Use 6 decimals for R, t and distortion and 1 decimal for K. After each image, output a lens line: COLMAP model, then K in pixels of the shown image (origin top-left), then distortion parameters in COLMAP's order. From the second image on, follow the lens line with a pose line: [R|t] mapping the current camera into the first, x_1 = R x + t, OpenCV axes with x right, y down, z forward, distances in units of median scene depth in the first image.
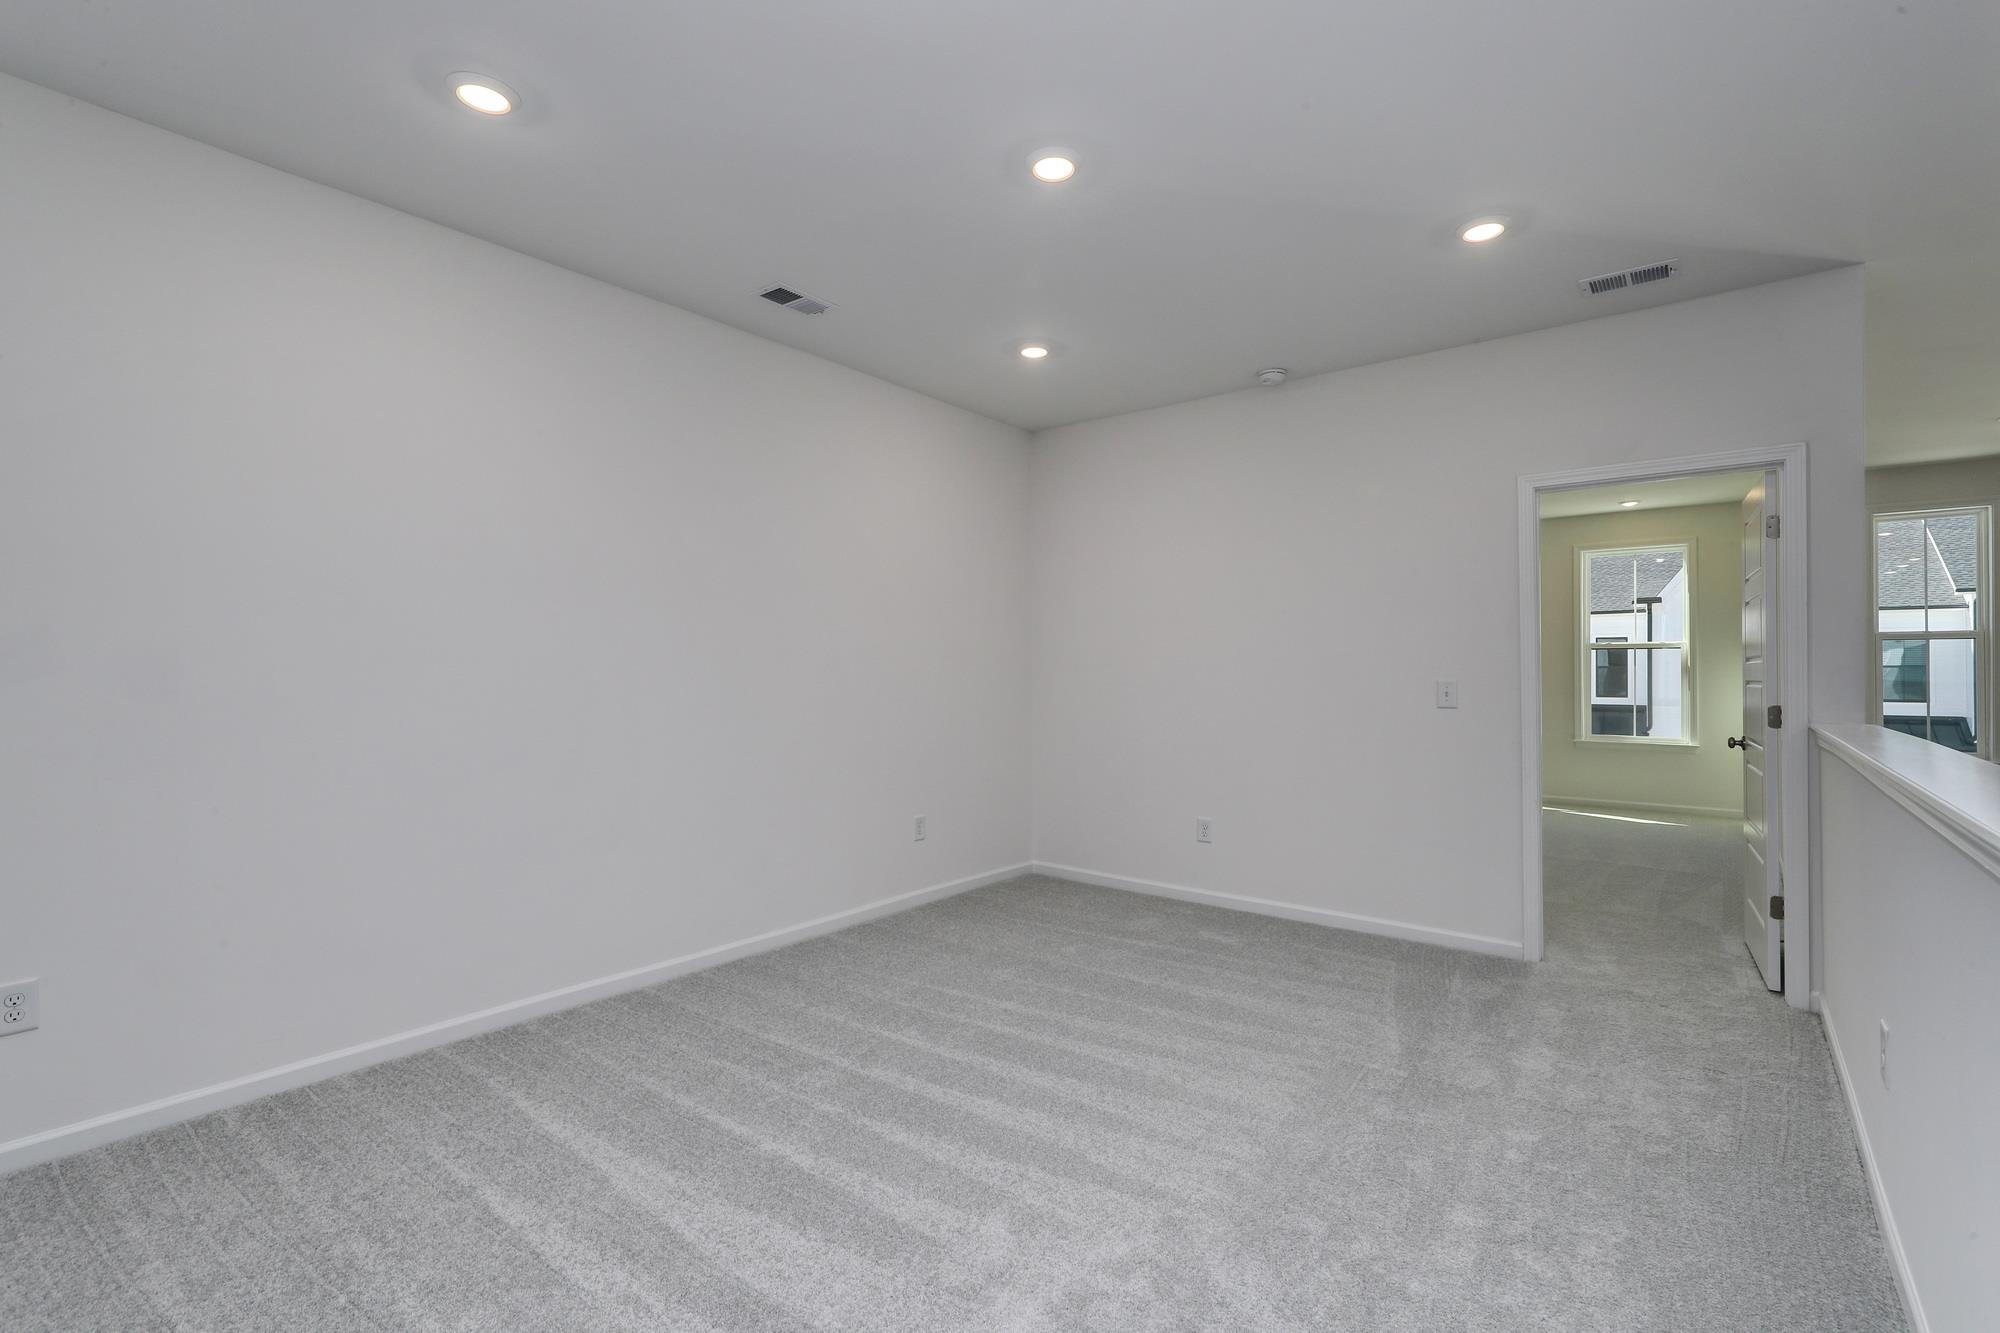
lens RADIAL K [[887.9, 0, 1000.0], [0, 887.9, 666.5], [0, 0, 1]] dist [0.001445, 0.000202]
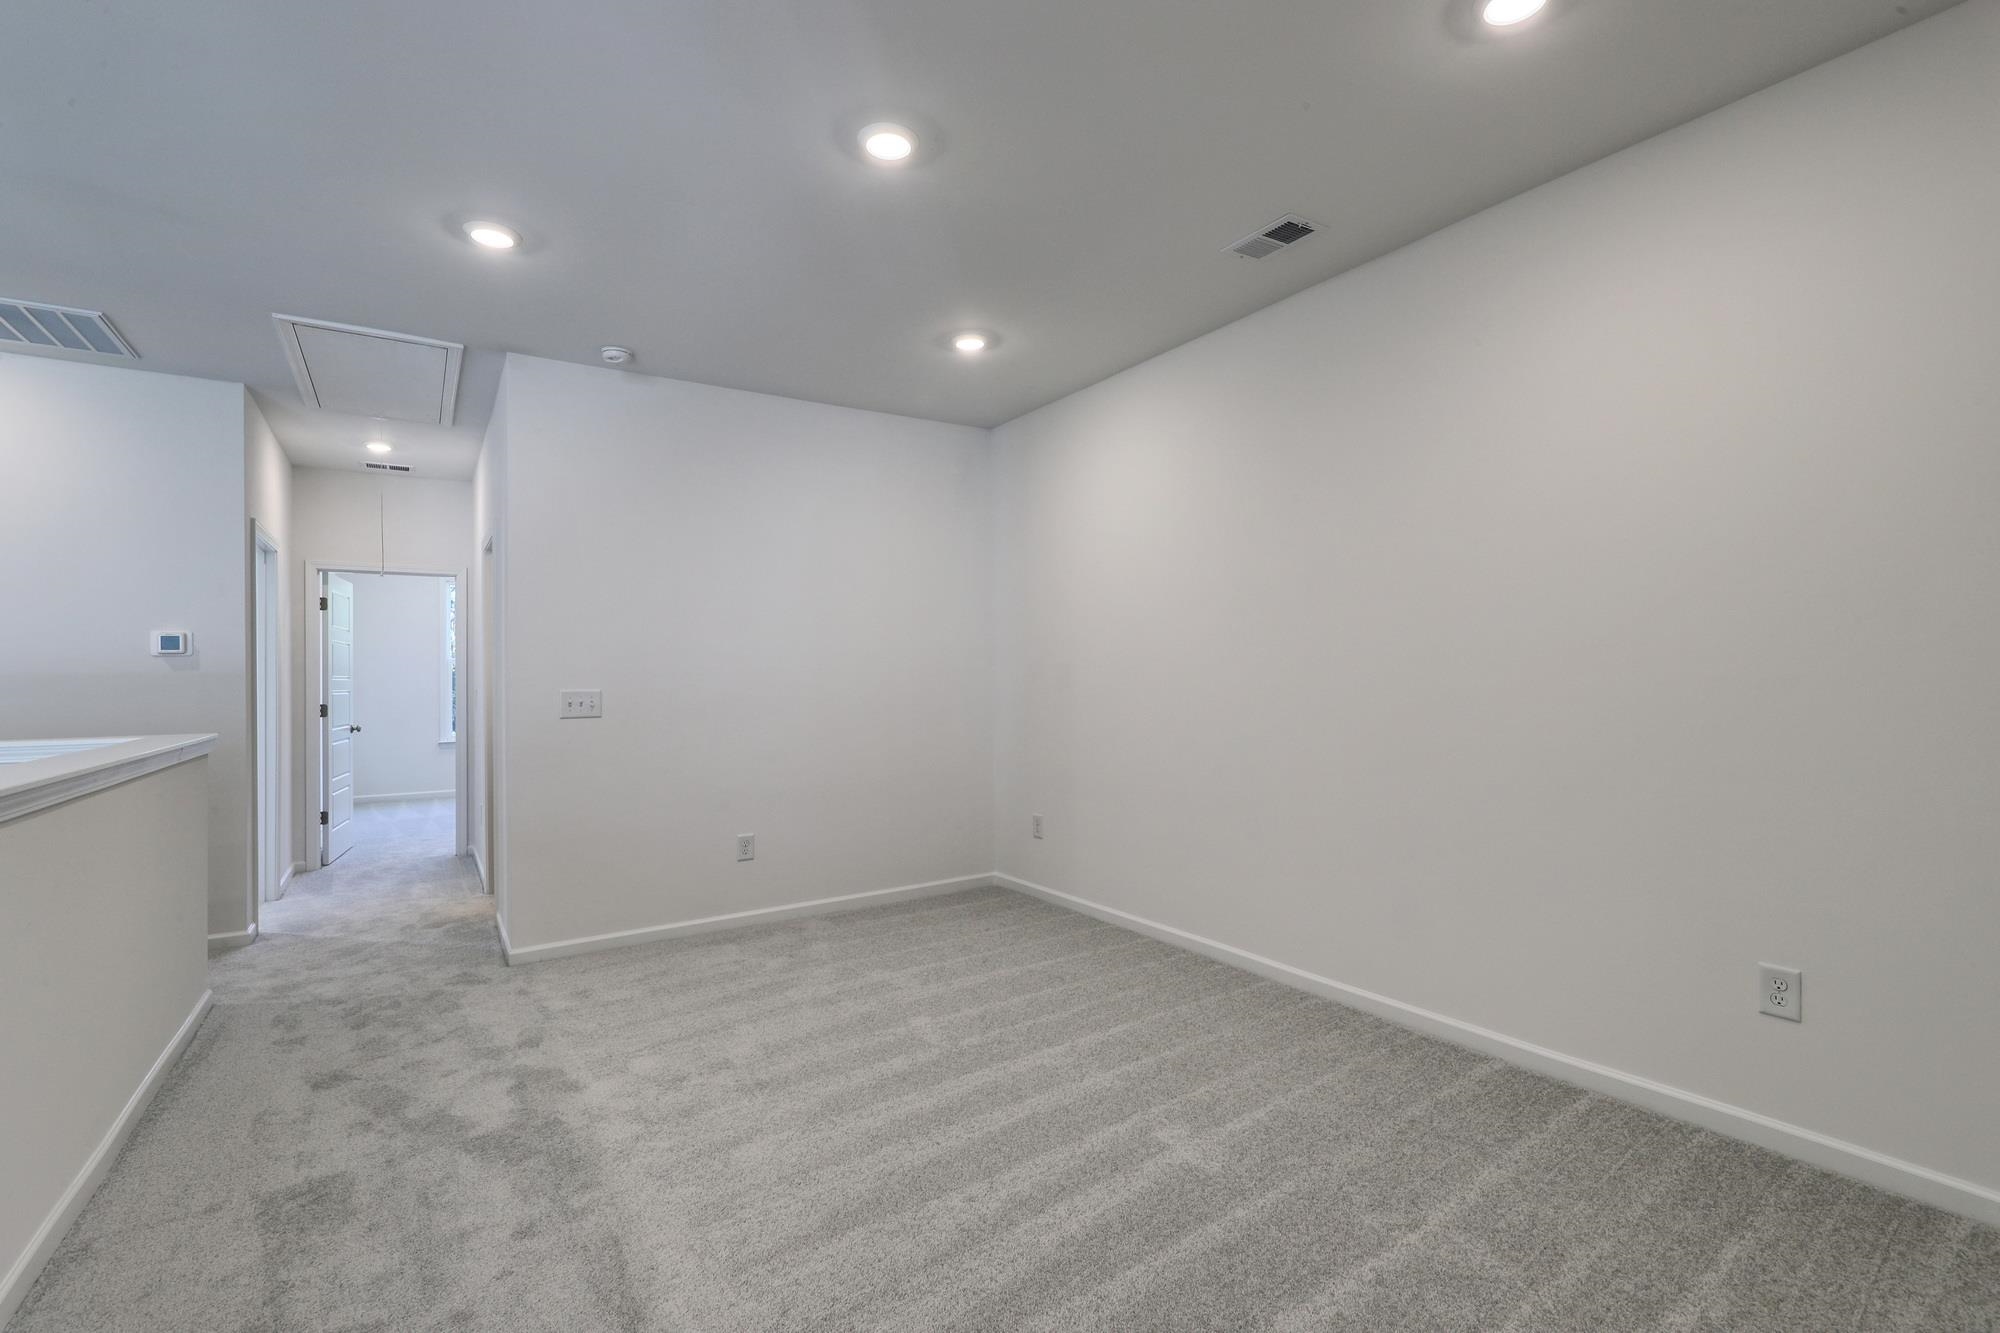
lens RADIAL K [[887.9, 0, 1000.0], [0, 887.9, 666.5], [0, 0, 1]] dist [0.001445, 0.000202]
pose [[-0.292130, -0.004040, -0.956370, 0.793904], [0.013774, 0.999870, -0.008431, 0.000832], [0.956279, -0.015636, -0.292037, 1.171624]]
